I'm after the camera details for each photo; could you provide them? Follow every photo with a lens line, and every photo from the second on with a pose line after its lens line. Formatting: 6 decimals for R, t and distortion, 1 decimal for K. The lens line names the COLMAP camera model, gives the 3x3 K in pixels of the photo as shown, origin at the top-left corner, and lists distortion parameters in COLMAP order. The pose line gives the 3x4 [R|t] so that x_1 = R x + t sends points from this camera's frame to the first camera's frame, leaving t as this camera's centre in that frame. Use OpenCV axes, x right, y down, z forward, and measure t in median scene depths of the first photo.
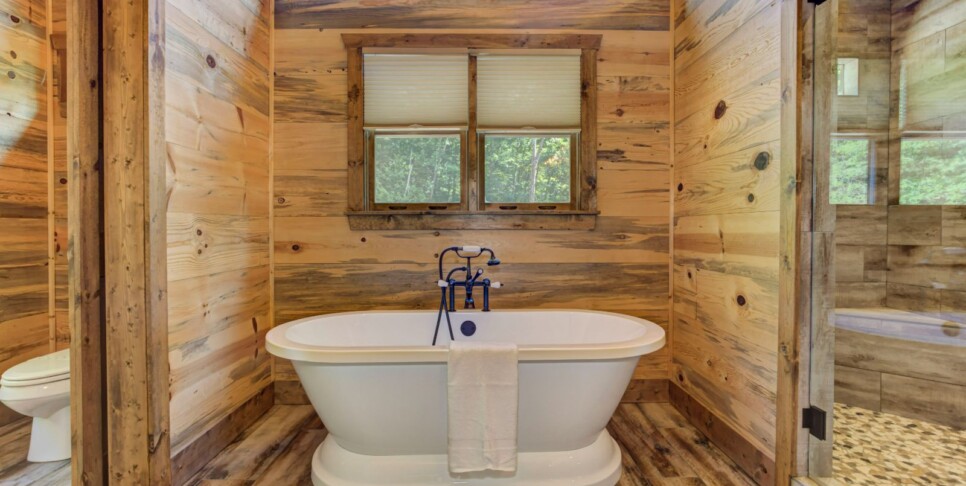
lens RADIAL K [[448.5, 0, 475.4], [0, 448.5, 234.3], [0, 0, 1]] dist [-0.027524, 0.014890]
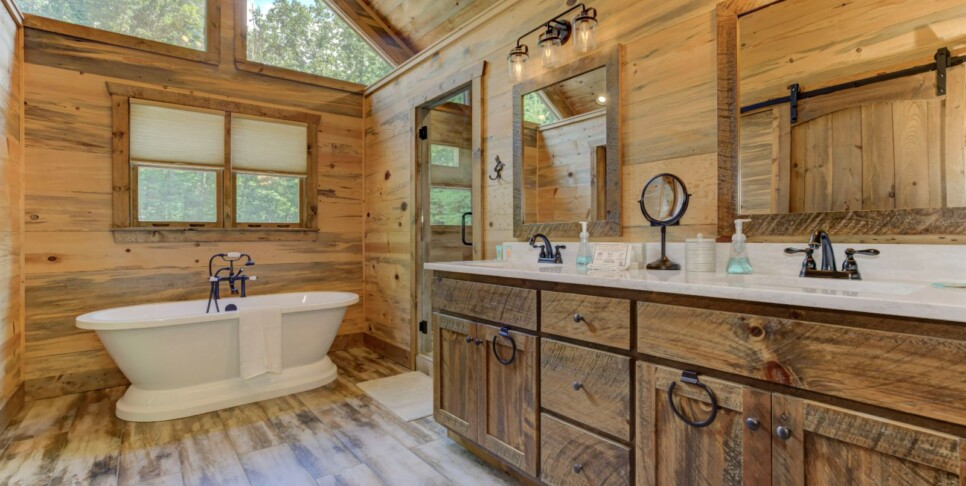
lens RADIAL K [[448.5, 0, 475.4], [0, 448.5, 234.3], [0, 0, 1]] dist [-0.027524, 0.014890]
pose [[0.802045, -0.000902, 0.597263, -0.252804], [0.012331, 0.999811, -0.015049, -0.002906], [-0.597136, 0.019435, 0.801905, -0.665738]]
